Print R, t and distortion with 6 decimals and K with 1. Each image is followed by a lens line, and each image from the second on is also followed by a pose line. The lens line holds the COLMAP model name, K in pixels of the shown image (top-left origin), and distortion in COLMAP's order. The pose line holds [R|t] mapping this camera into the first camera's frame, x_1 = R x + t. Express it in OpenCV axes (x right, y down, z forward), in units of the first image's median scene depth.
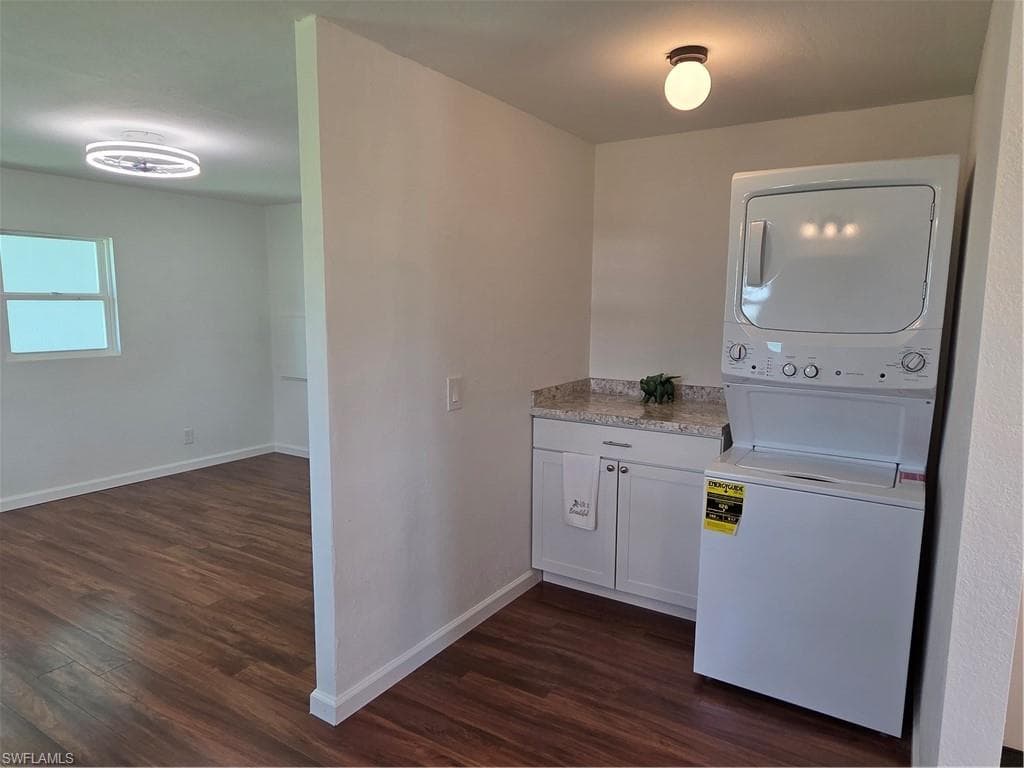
lens RADIAL K [[611.1, 0, 512.0], [0, 611.1, 384.0], [0, 0, 1]] dist [0.001442, 0.001006]
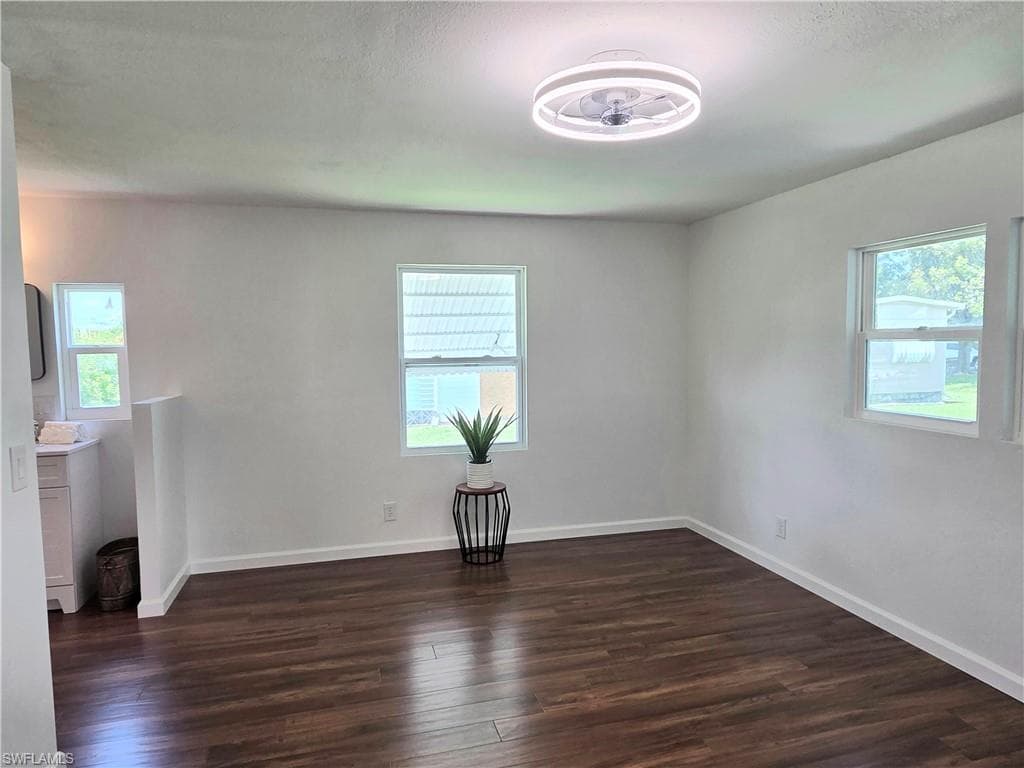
lens RADIAL K [[611.1, 0, 512.0], [0, 611.1, 384.0], [0, 0, 1]] dist [0.001442, 0.001006]
pose [[-0.646694, 0.063242, -0.760123, -0.040390], [-0.086208, 0.984111, 0.155222, -0.205491], [0.757862, 0.165910, -0.630967, 1.312828]]
